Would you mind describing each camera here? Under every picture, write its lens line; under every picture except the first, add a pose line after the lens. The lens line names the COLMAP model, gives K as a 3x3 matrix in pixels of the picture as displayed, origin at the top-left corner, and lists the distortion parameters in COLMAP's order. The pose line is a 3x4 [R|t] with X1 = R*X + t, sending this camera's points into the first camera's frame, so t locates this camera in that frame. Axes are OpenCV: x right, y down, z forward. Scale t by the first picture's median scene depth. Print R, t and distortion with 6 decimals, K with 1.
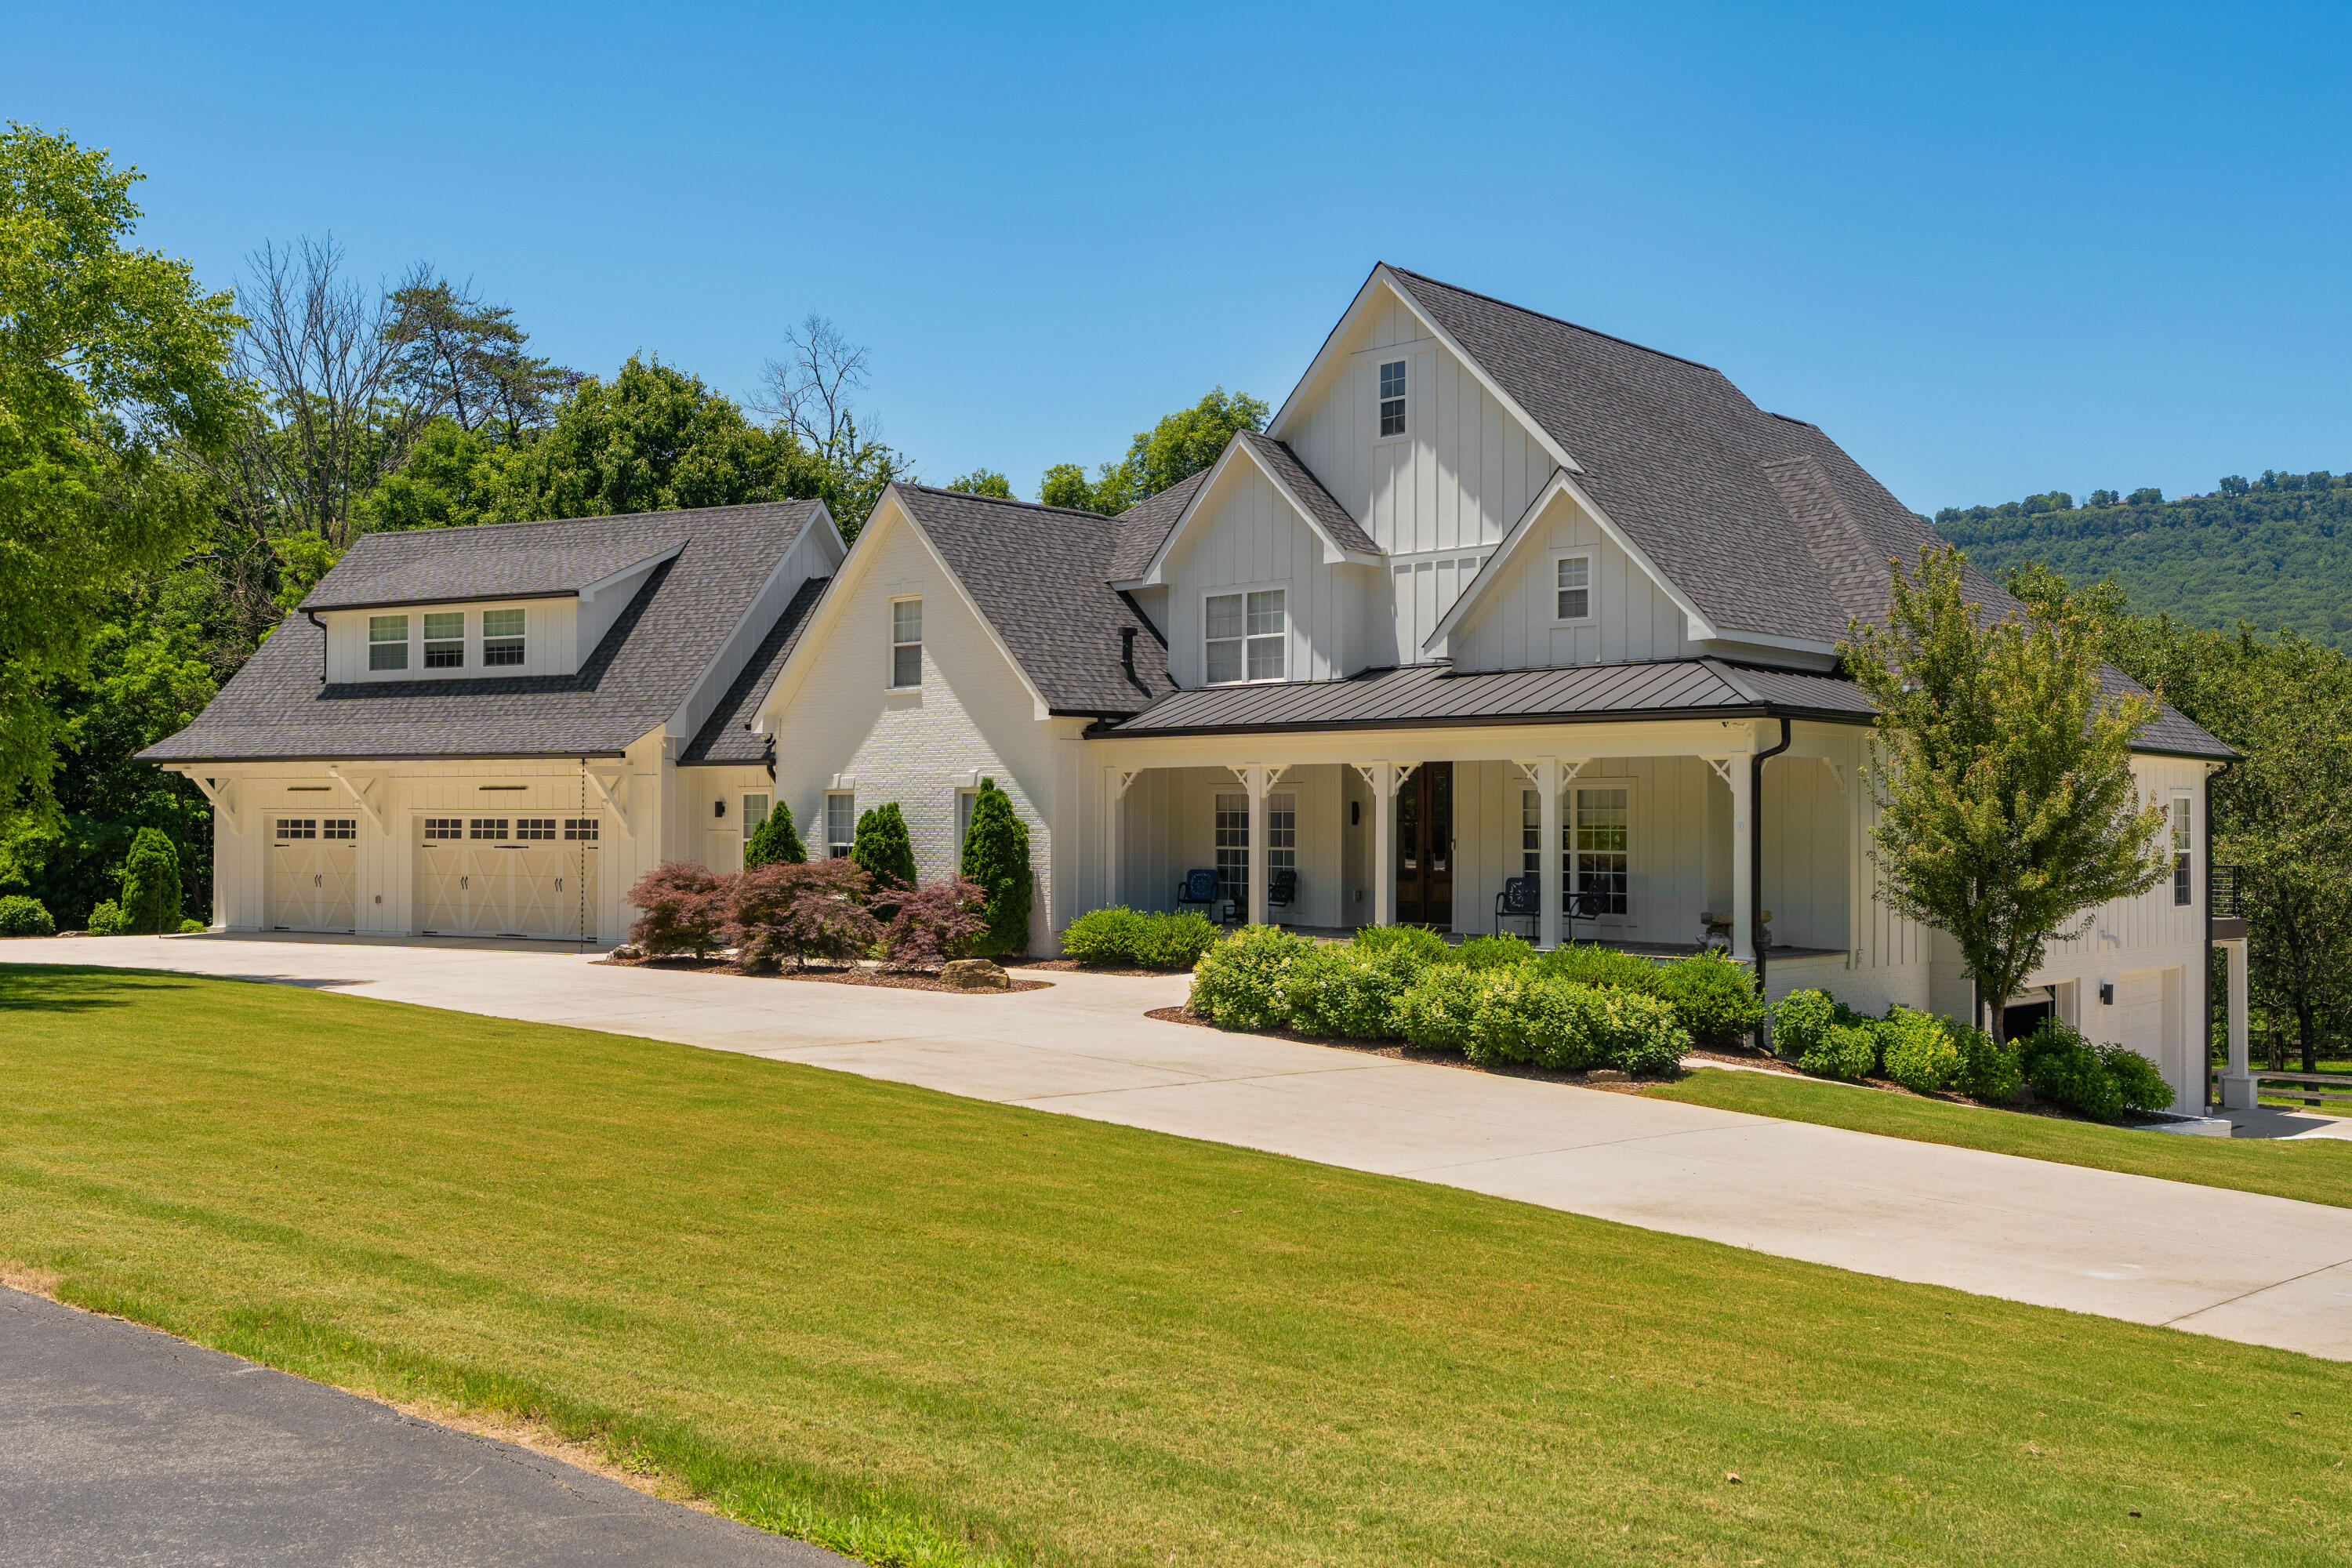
lens RADIAL K [[2110.5, 0, 1175.9], [0, 2110.5, 787.5], [0, 0, 1]] dist [0.014096, -0.003099]
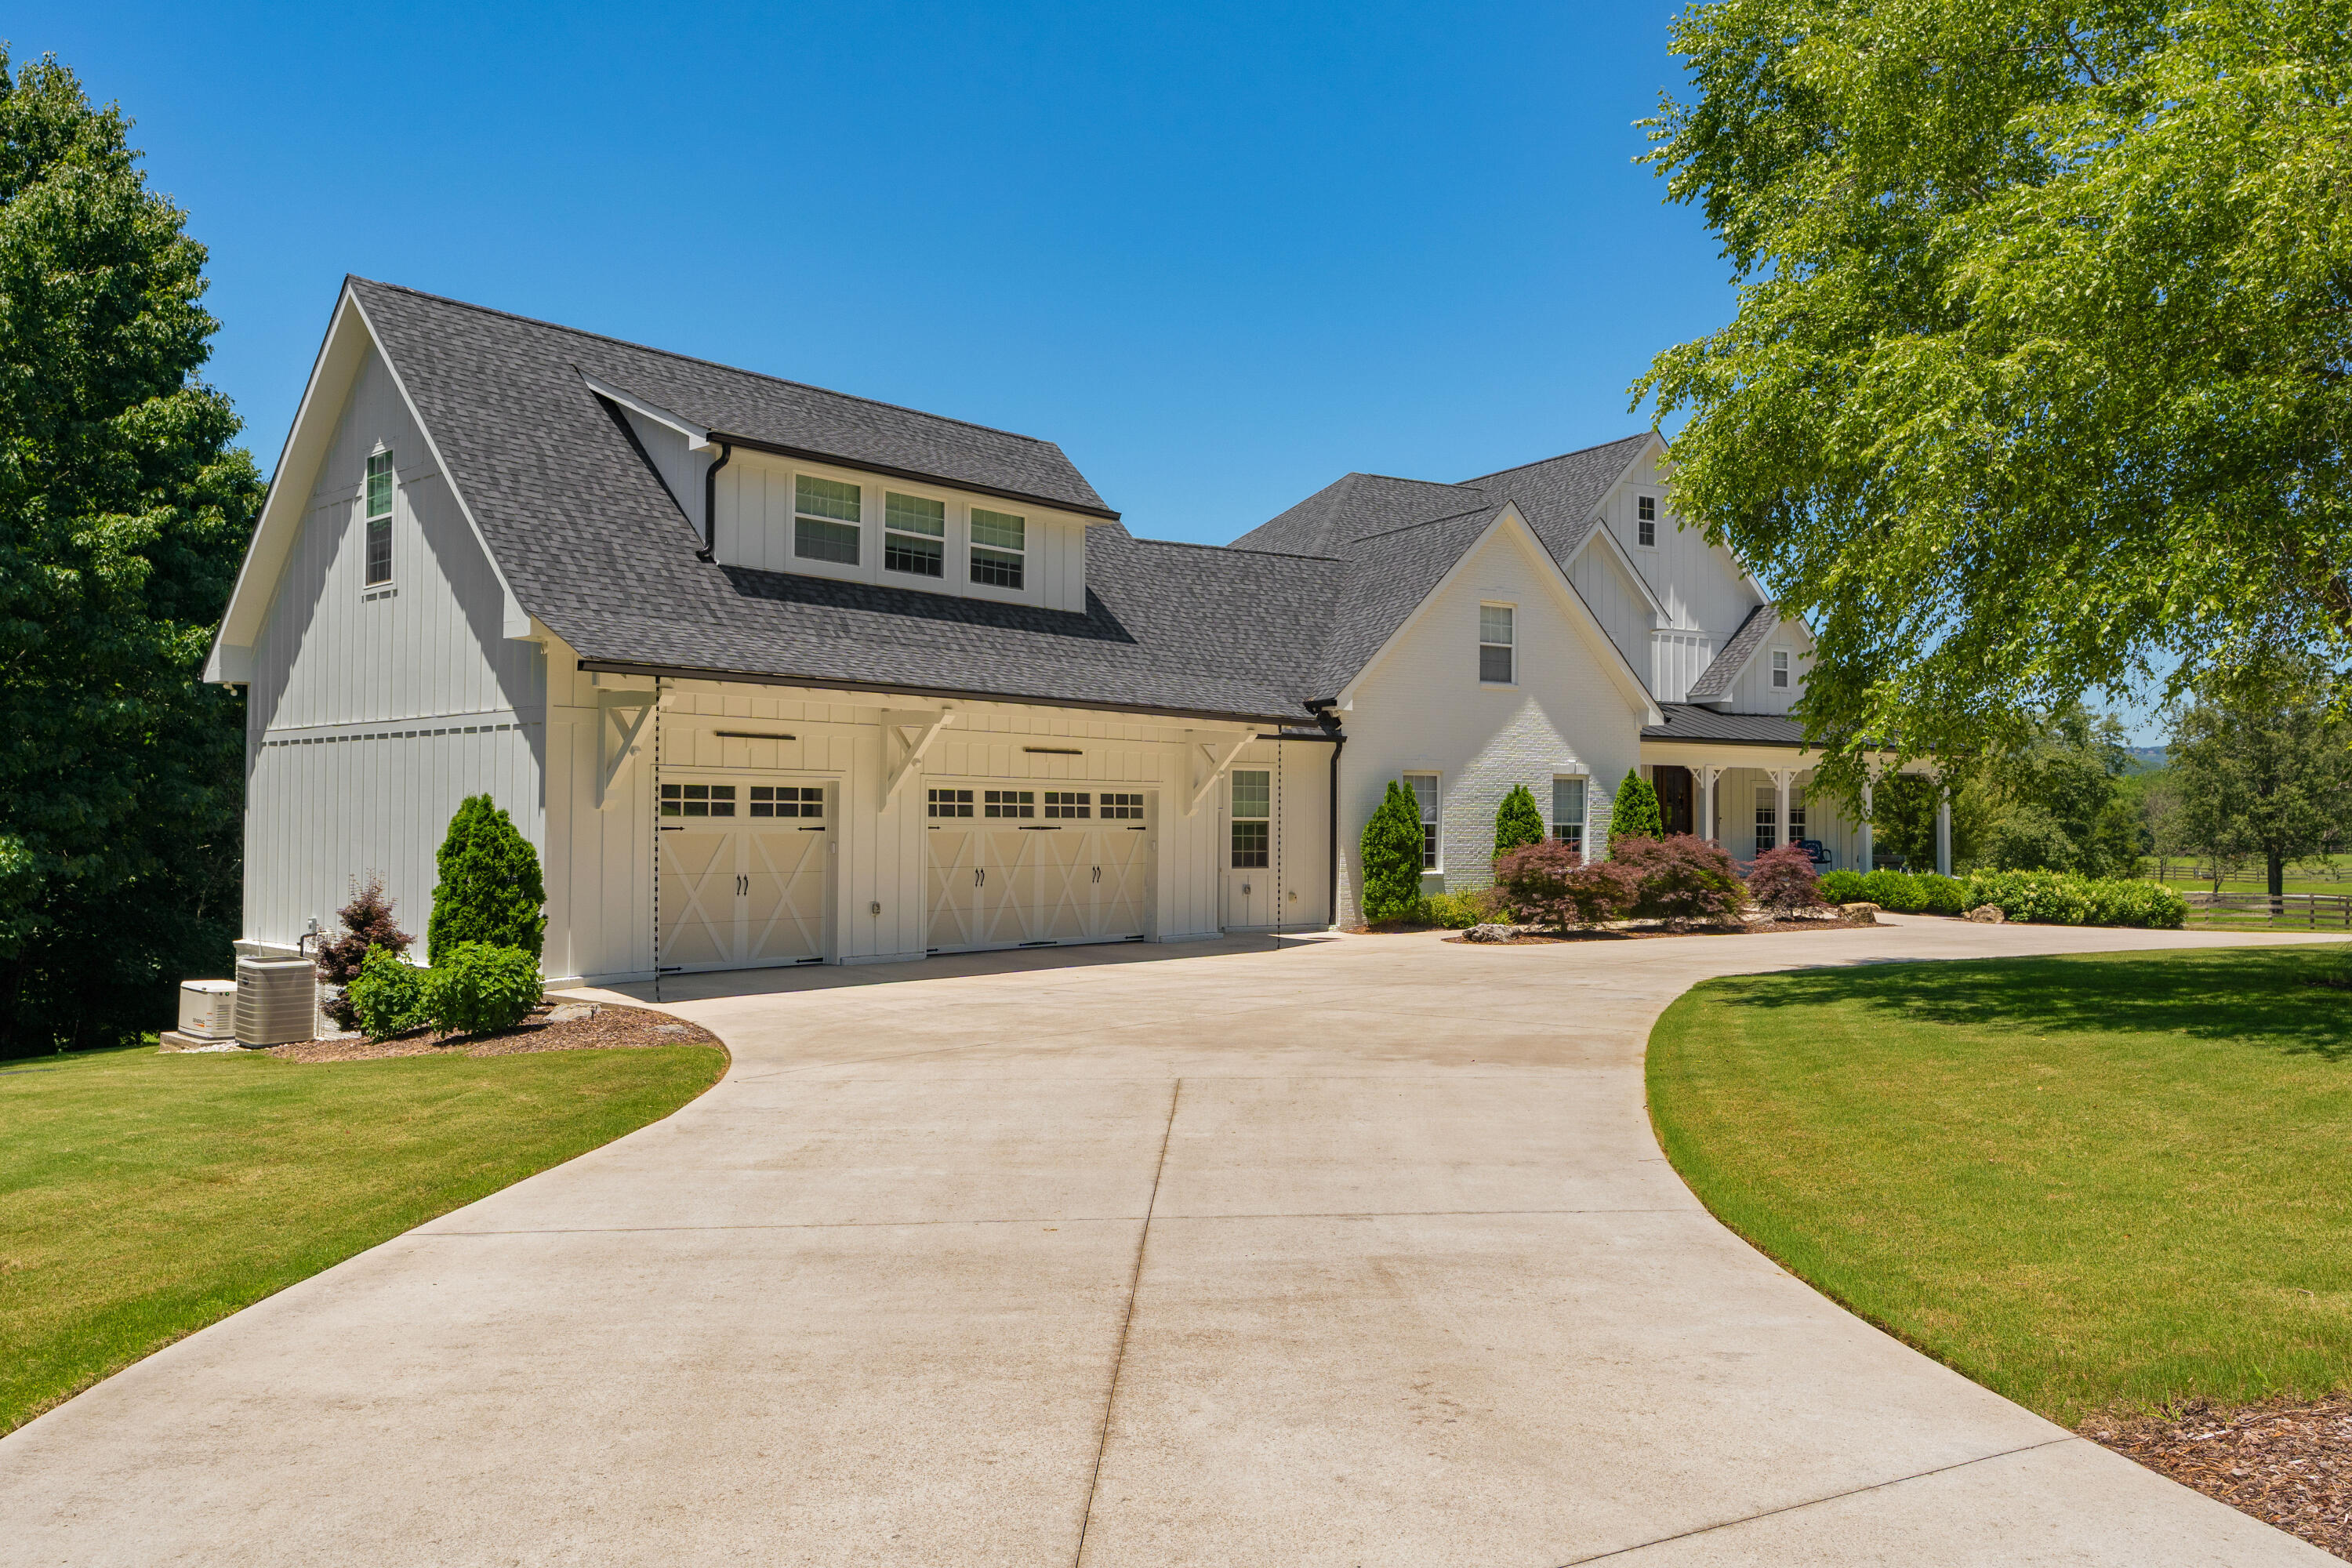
lens RADIAL K [[1732.9, 0, 1171.7], [0, 1732.9, 794.7], [0, 0, 1]] dist [0.022410, 0.002835]
pose [[0.245650, 0.010460, 0.969302, -1.169144], [-0.025917, 0.999655, -0.004219, 0.022451], [-0.969012, -0.024085, 0.245837, 1.023839]]
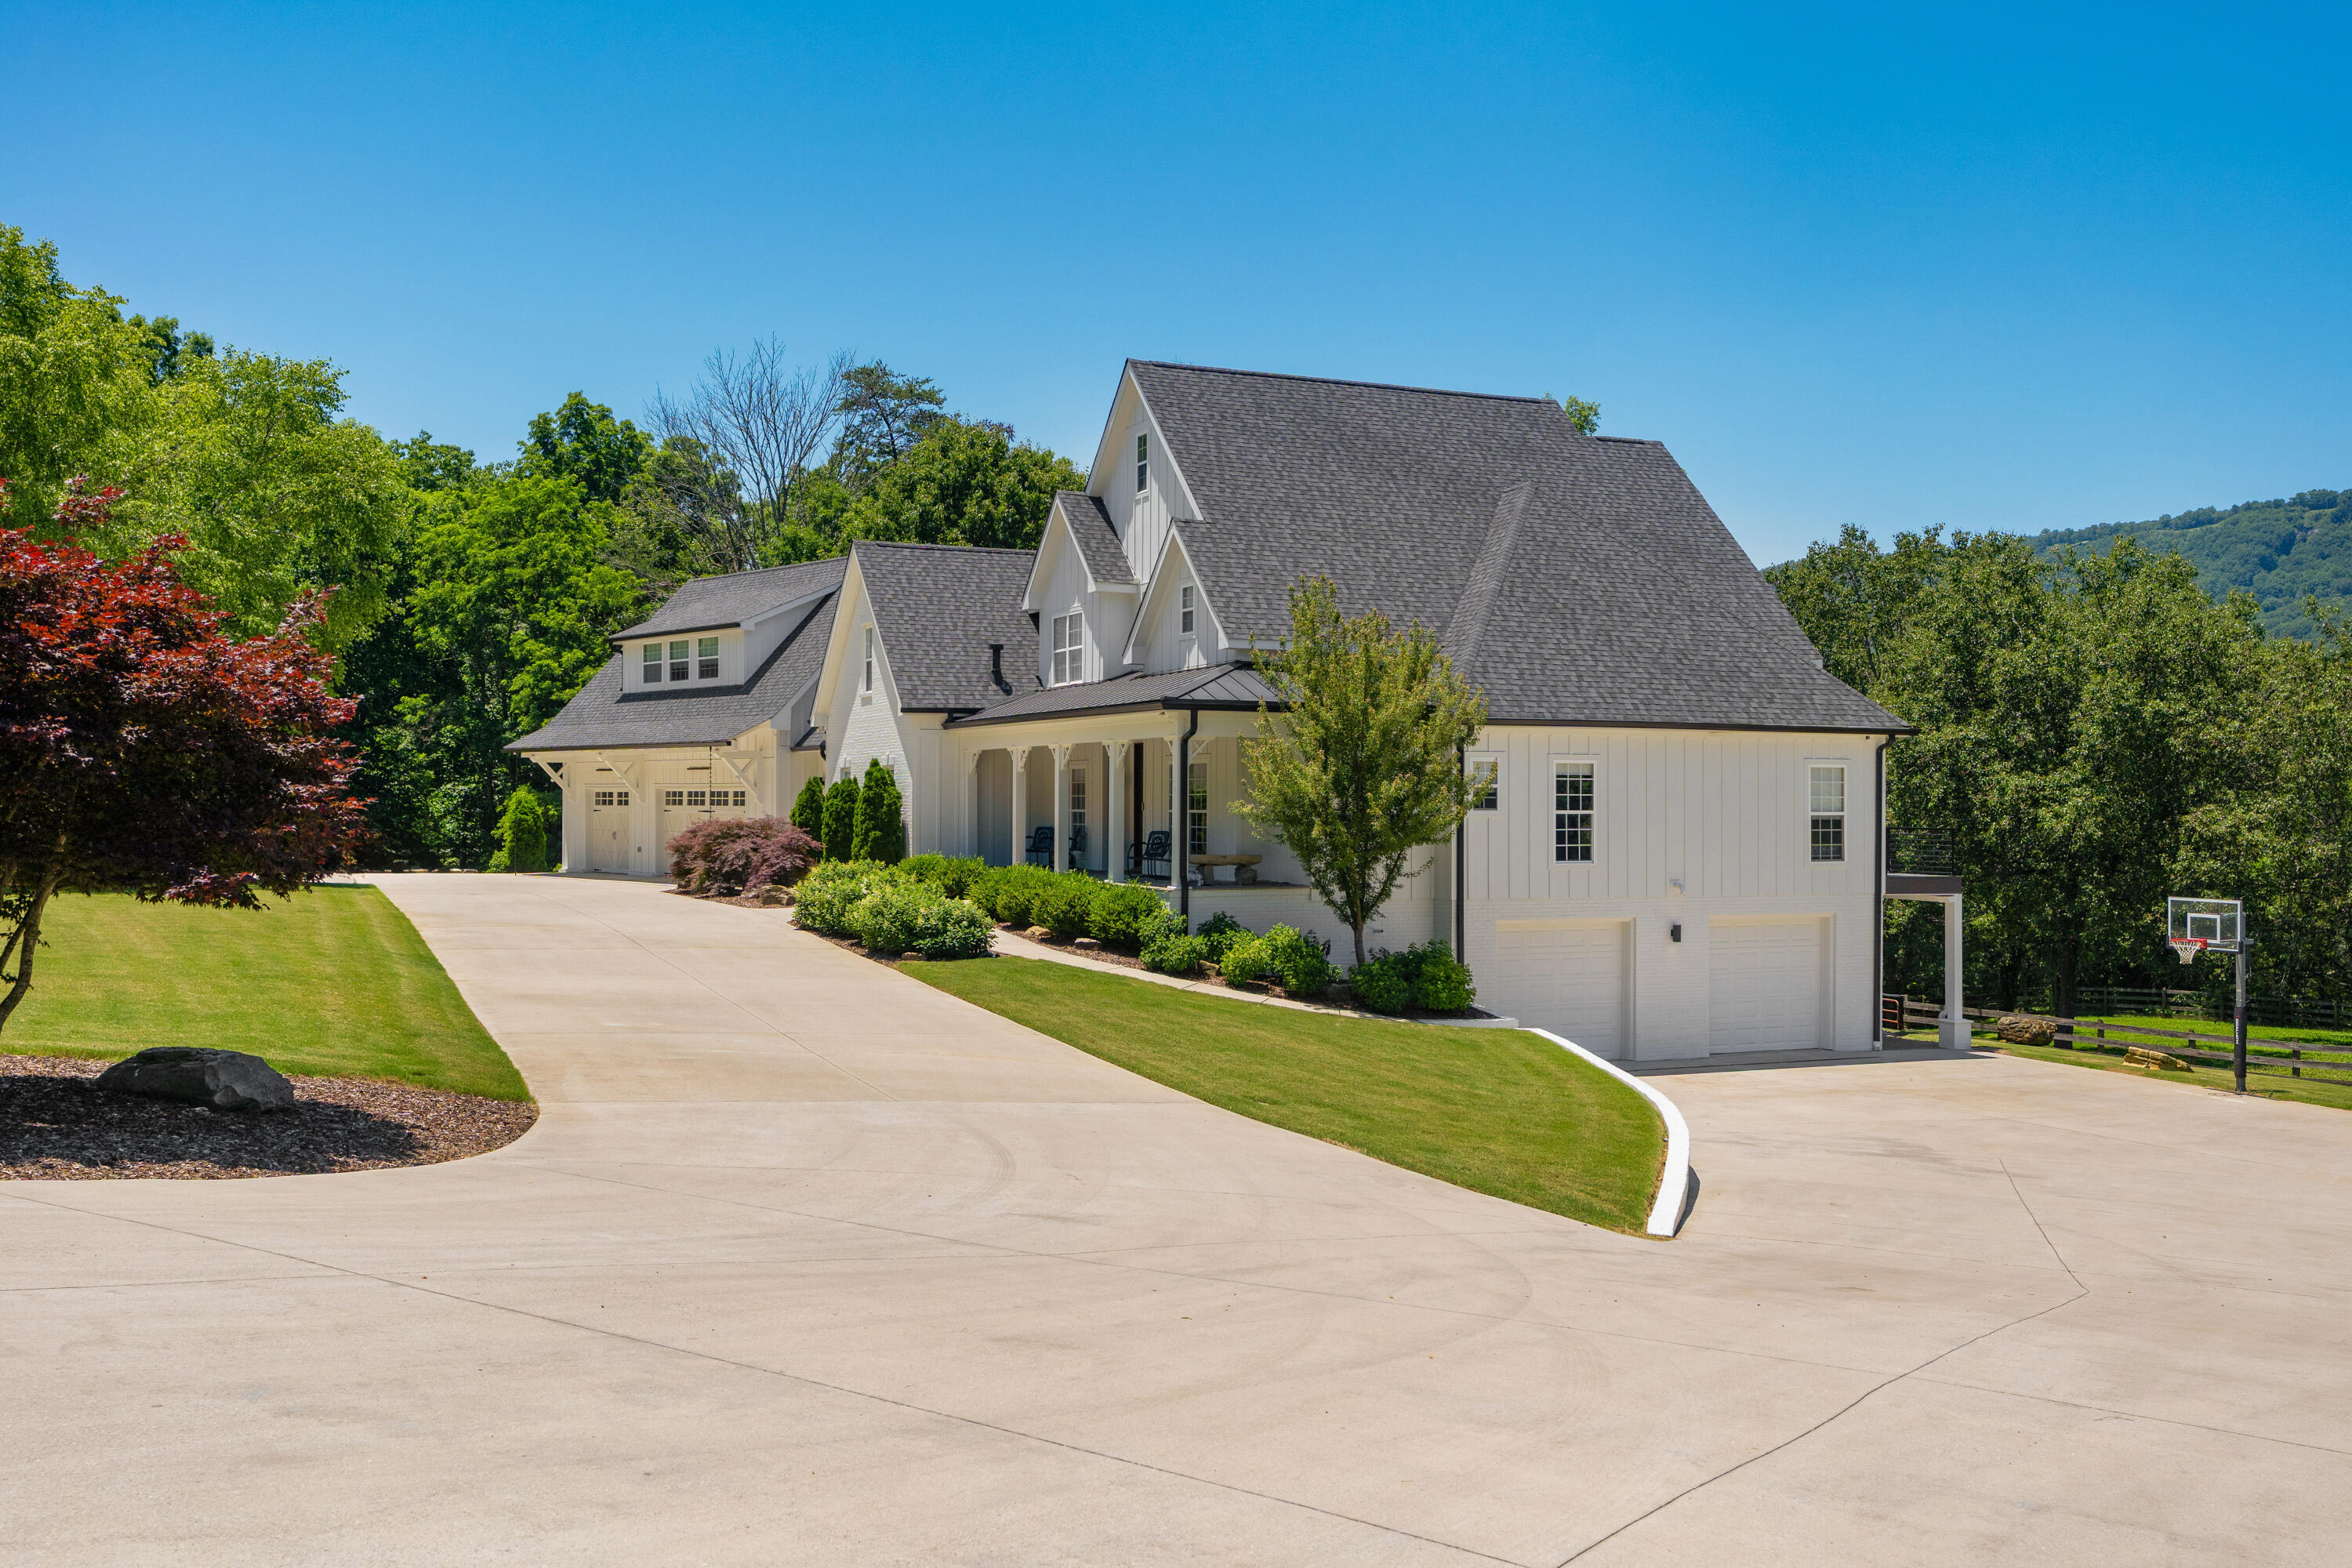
lens RADIAL K [[2122.0, 0, 1168.8], [0, 2122.0, 790.5], [0, 0, 1]] dist [0.022434, 0.012072]
pose [[0.926372, -0.002344, -0.376603, 0.614454], [0.006310, 0.999937, 0.009298, 0.005006], [0.376557, -0.010990, 0.926328, -0.204556]]
